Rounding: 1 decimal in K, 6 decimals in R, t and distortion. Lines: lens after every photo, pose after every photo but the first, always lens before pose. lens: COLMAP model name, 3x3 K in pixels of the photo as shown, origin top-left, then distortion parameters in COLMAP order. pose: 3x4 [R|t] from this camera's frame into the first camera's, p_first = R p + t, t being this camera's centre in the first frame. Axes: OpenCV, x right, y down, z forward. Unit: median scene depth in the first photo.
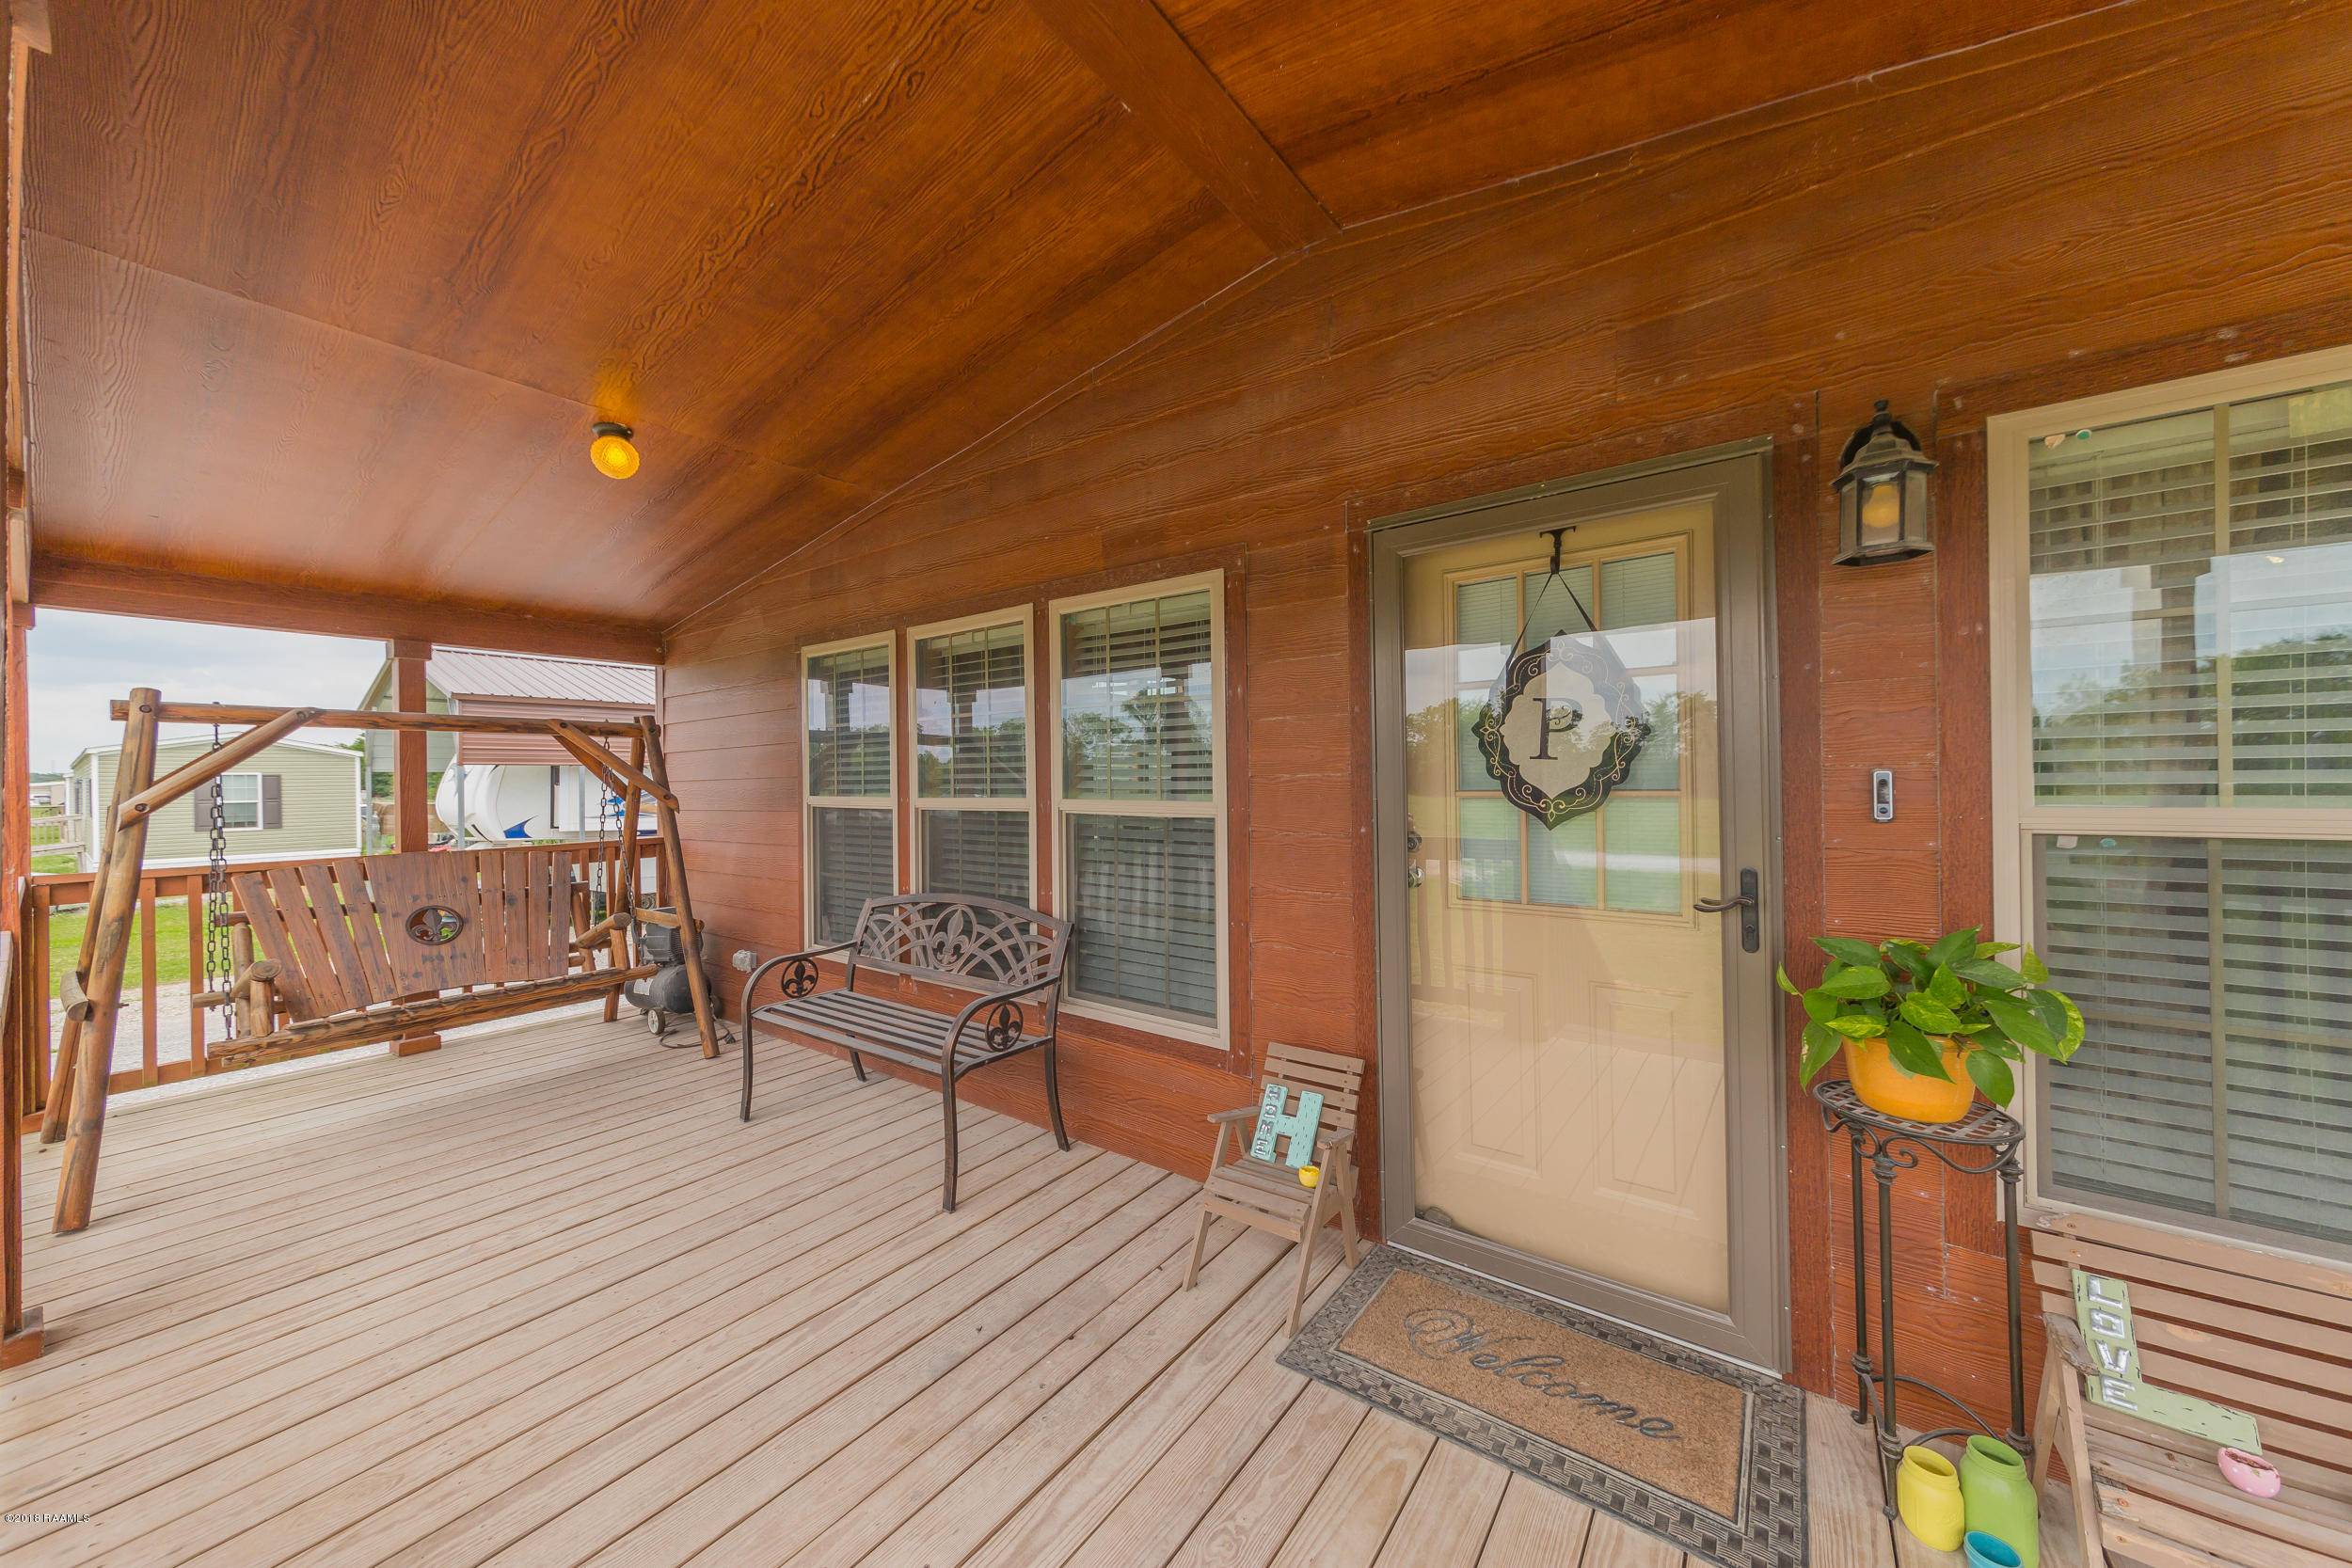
lens RADIAL K [[849.8, 0, 1147.3], [0, 849.8, 788.6], [0, 0, 1]] dist [0.000901, -0.000070]
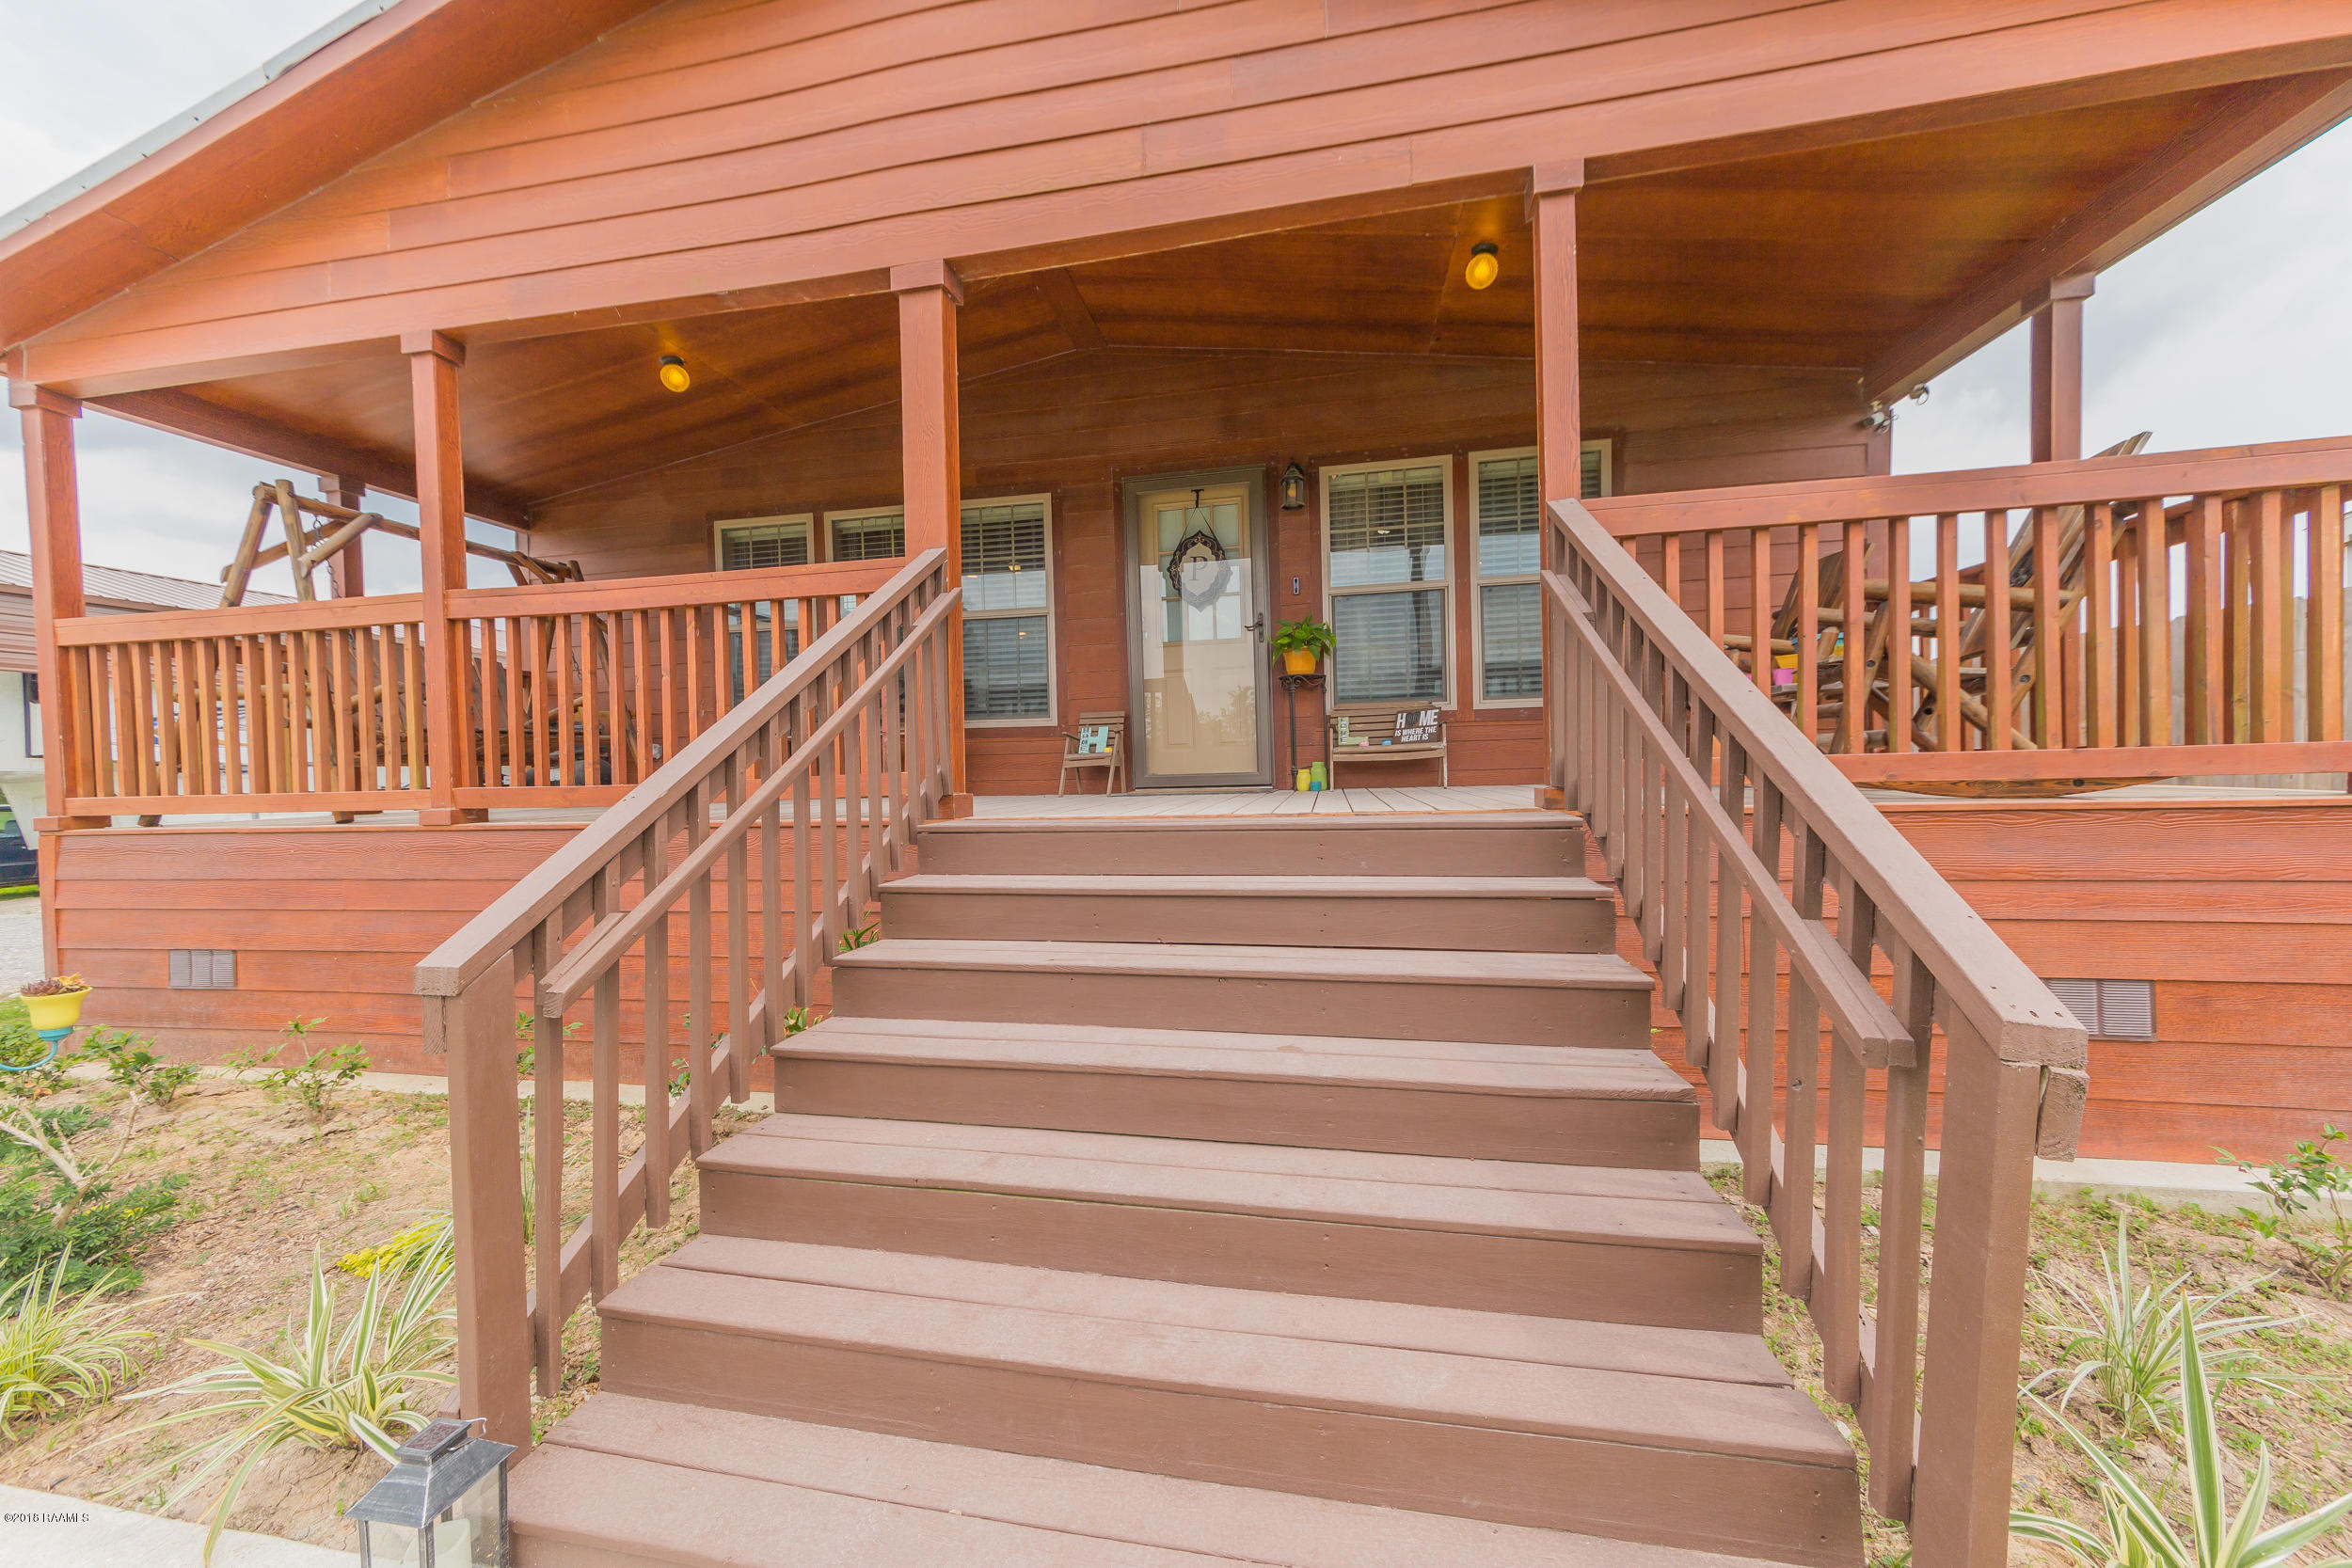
lens RADIAL K [[849.8, 0, 1147.3], [0, 849.8, 788.6], [0, 0, 1]] dist [0.000901, -0.000070]
pose [[0.896808, -0.018665, 0.442026, -0.708497], [0.014695, 0.999815, 0.012403, 0.496666], [-0.442176, -0.004628, 0.896916, -1.090659]]
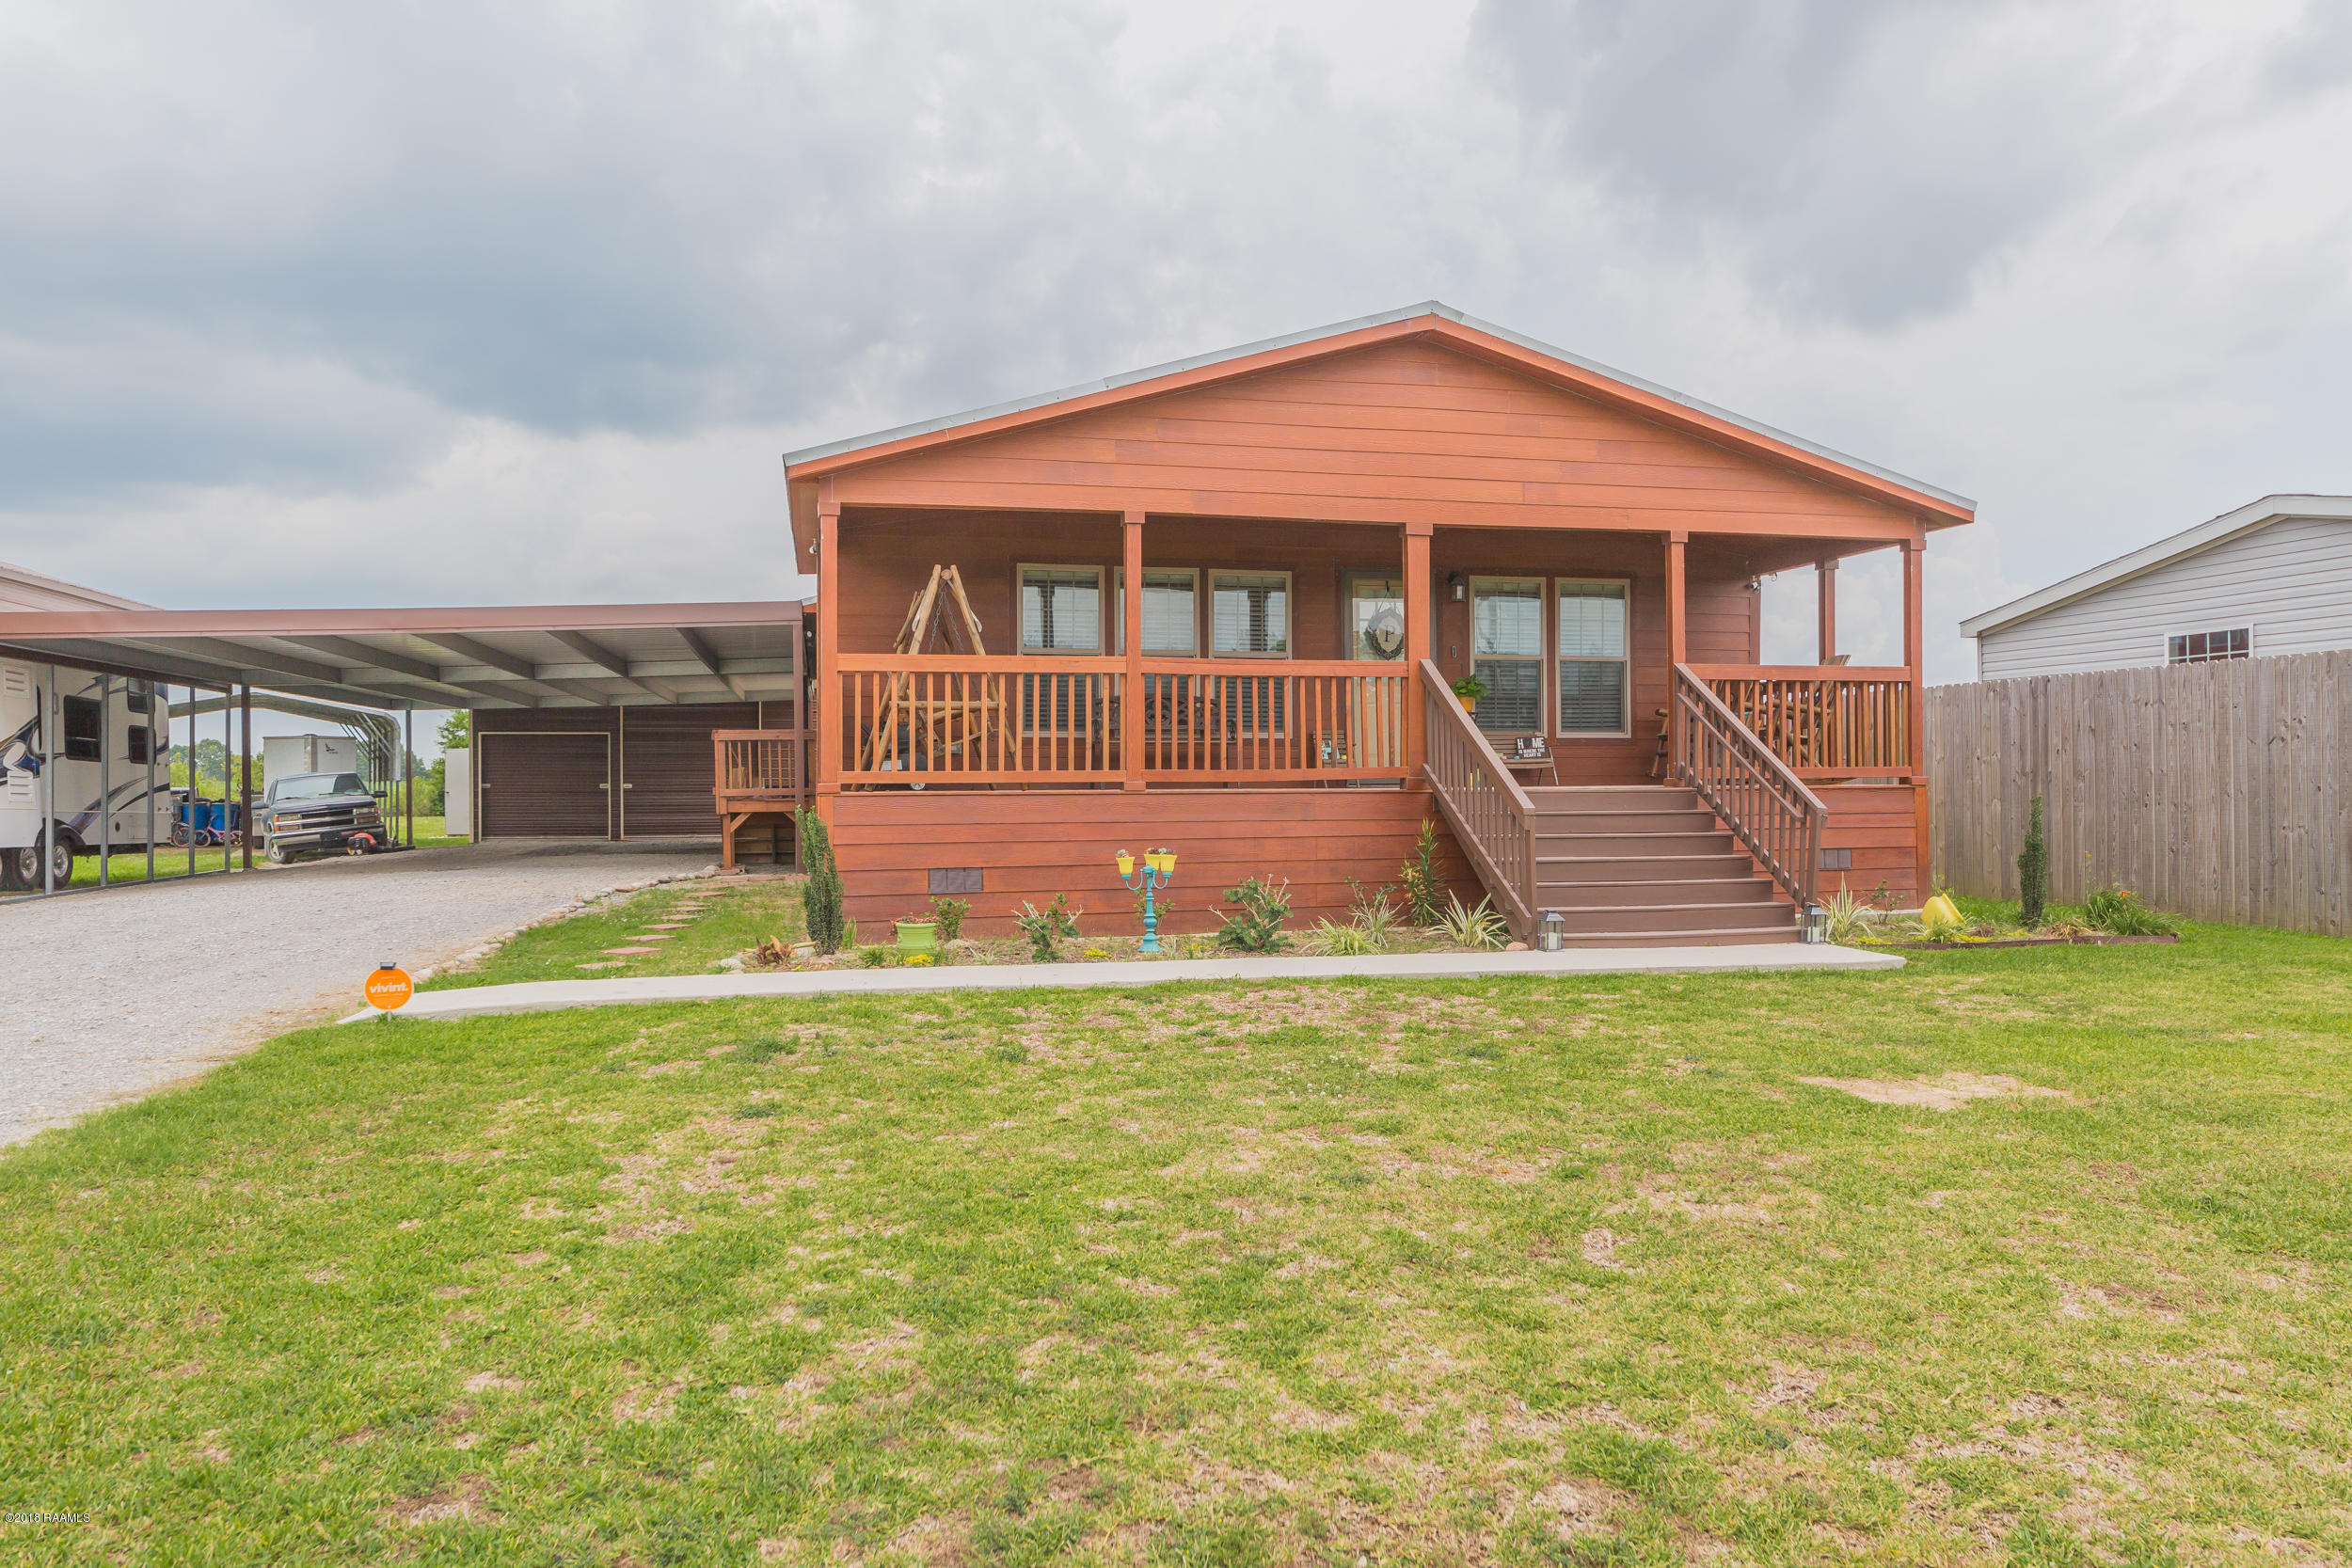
lens RADIAL K [[1503.9, 0, 1176.0], [0, 1503.9, 784.0], [0, 0, 1]] dist [-0.069564, -0.000116]
pose [[0.656942, 0.011799, 0.753848, -4.488601], [0.001391, 0.999857, -0.016862, 0.616716], [-0.753940, 0.012126, 0.656832, -2.287786]]
